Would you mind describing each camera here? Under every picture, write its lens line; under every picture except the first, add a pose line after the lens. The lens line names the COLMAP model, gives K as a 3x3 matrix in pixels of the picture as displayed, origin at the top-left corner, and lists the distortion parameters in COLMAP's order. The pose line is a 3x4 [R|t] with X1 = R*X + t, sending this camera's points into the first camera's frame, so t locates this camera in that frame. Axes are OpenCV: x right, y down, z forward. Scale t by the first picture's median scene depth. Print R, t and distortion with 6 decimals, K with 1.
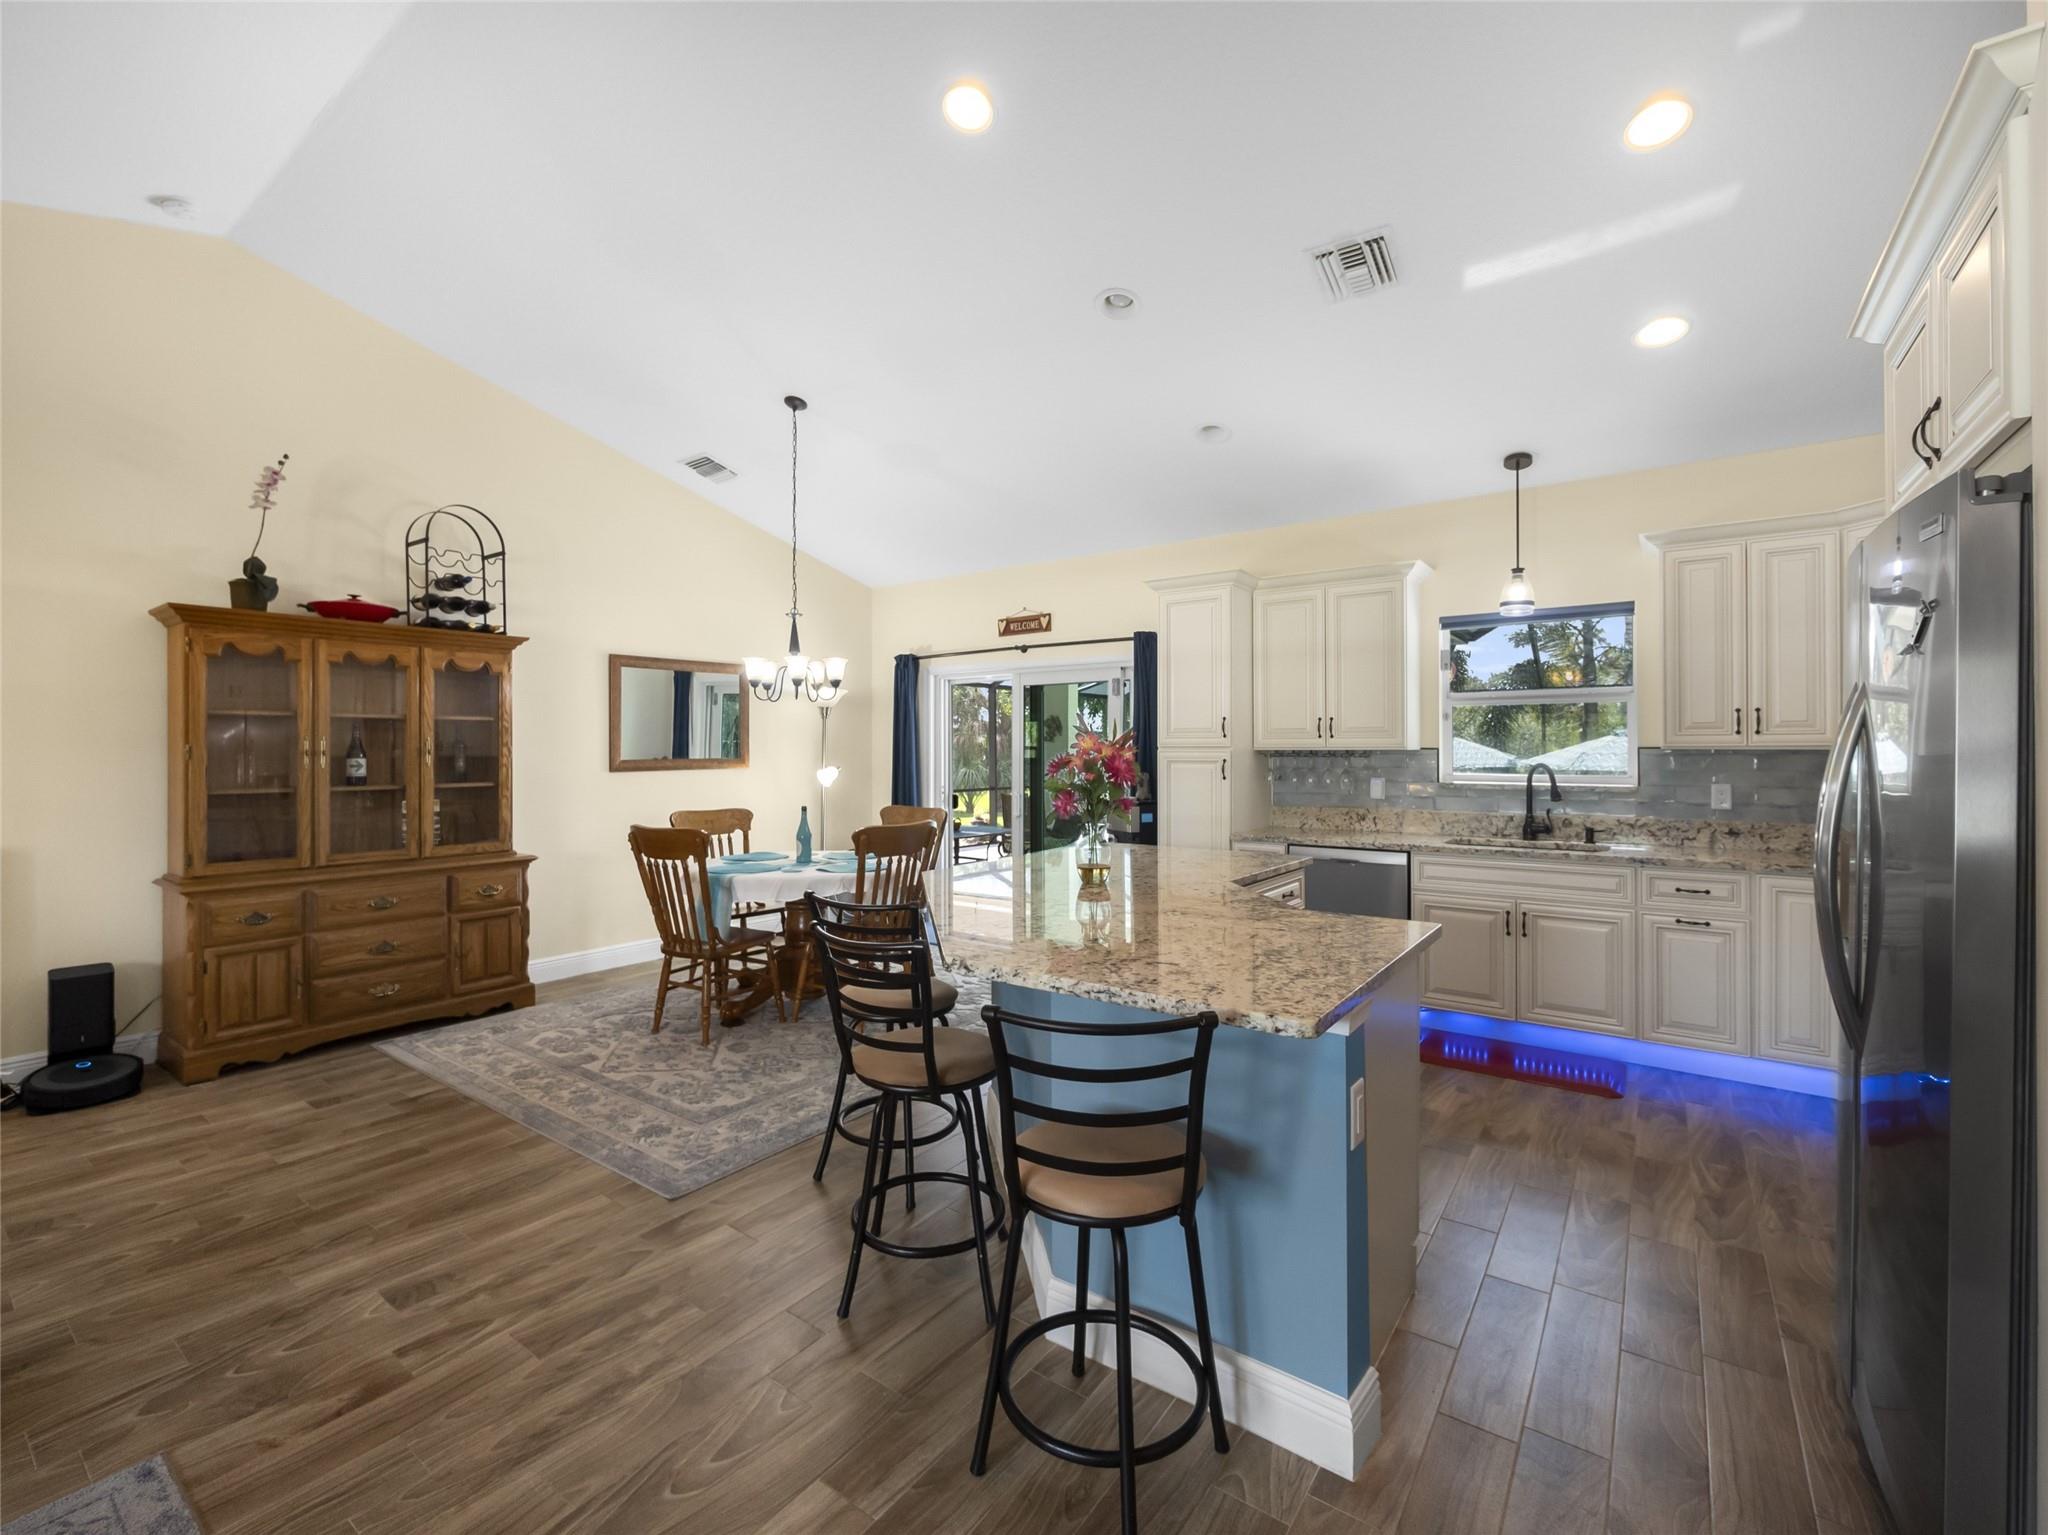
lens RADIAL K [[887.1, 0, 1016.4], [0, 887.1, 751.1], [0, 0, 1]] dist [-0.006119, -0.000130]
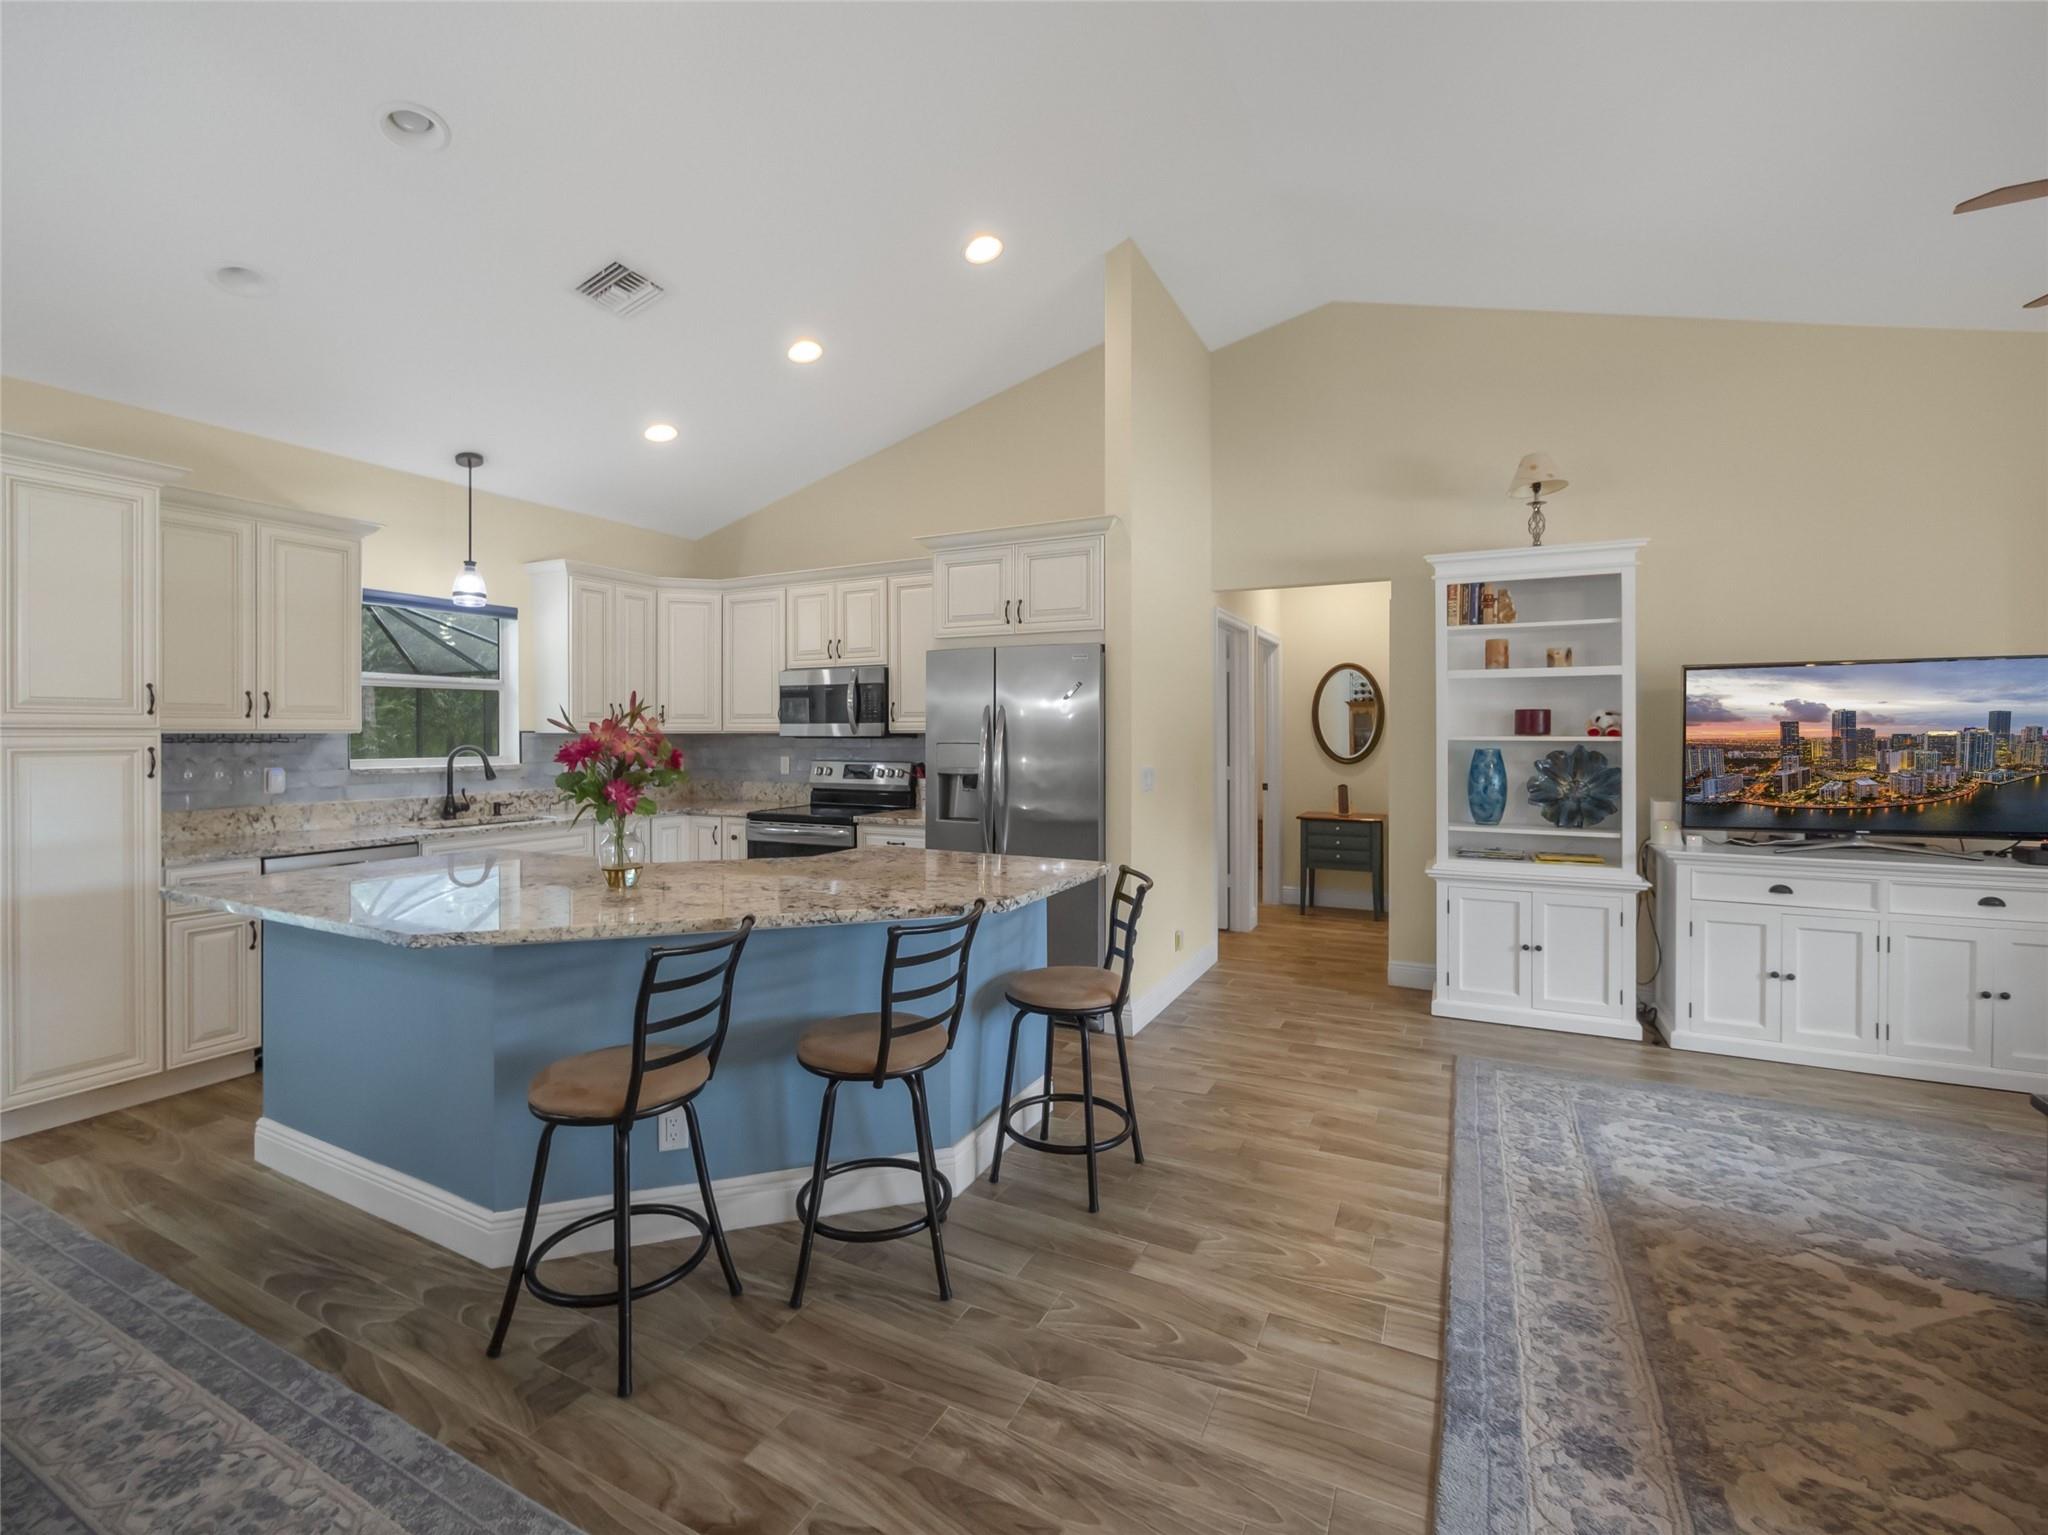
lens RADIAL K [[904.9, 0, 1018.0], [0, 904.9, 738.6], [0, 0, 1]] dist [-0.001692, -0.000120]
pose [[-0.161616, -0.006883, 0.986830, -0.613242], [-0.001506, 0.999976, 0.006728, -0.003583], [-0.986853, -0.000399, -0.161623, 0.537543]]
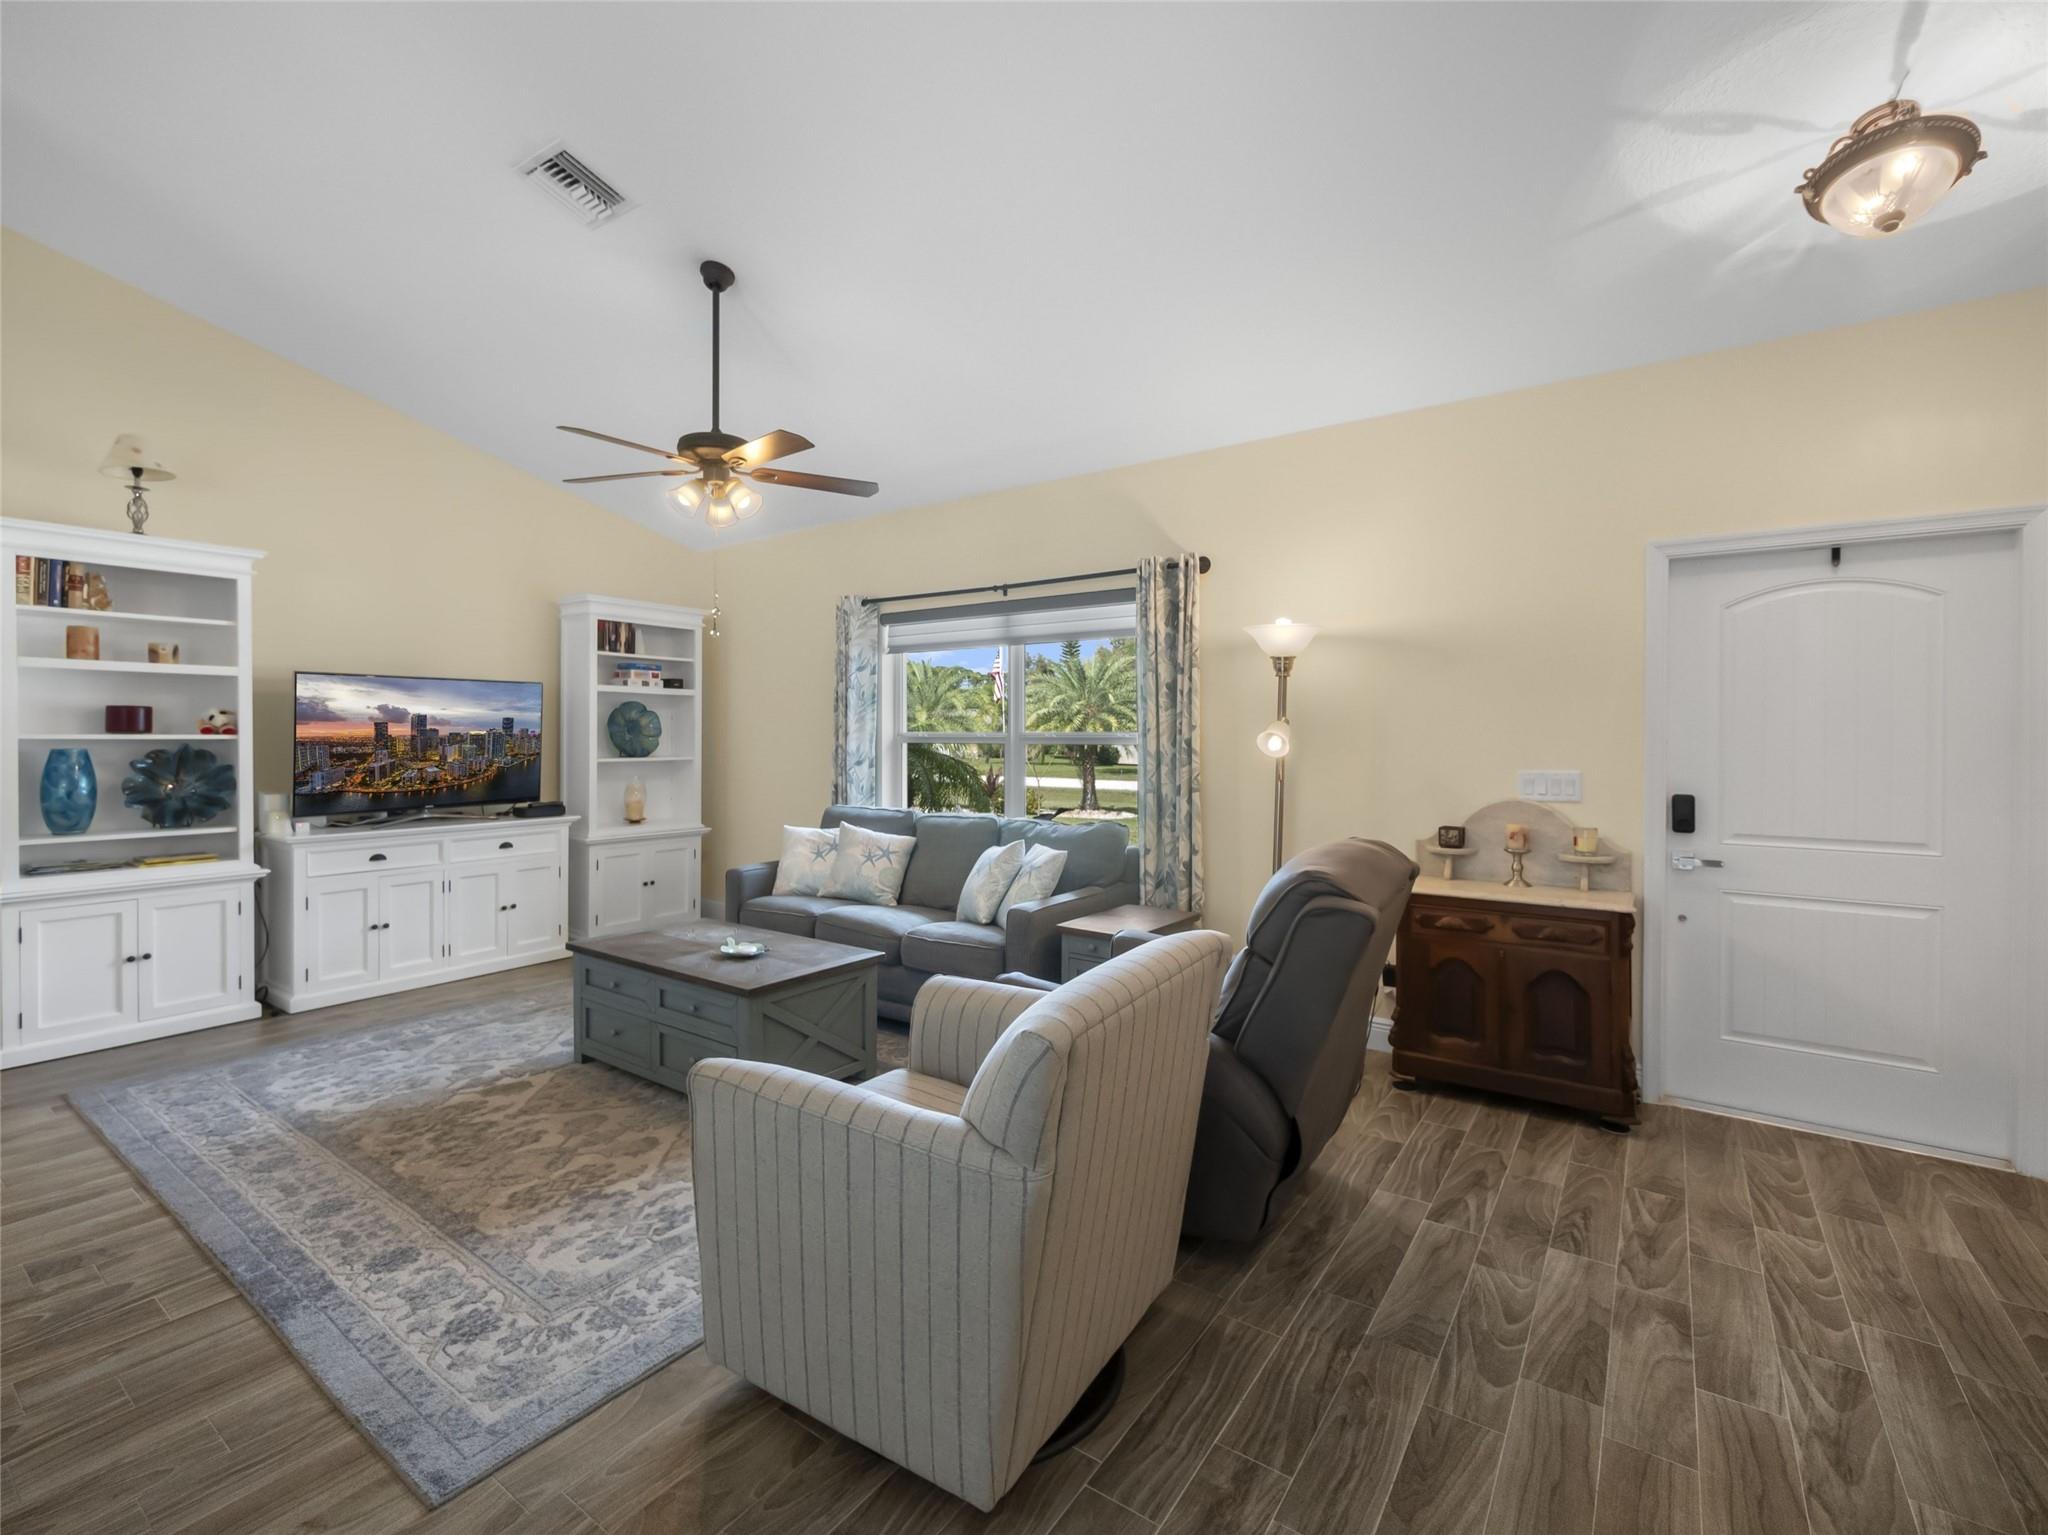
lens RADIAL K [[904.9, 0, 1018.0], [0, 904.9, 738.6], [0, 0, 1]] dist [-0.001692, -0.000120]
pose [[-0.999940, -0.001466, -0.010840, -0.629295], [-0.001478, 0.999998, 0.001125, 0.001586], [0.010838, 0.001141, -0.999941, 0.764654]]
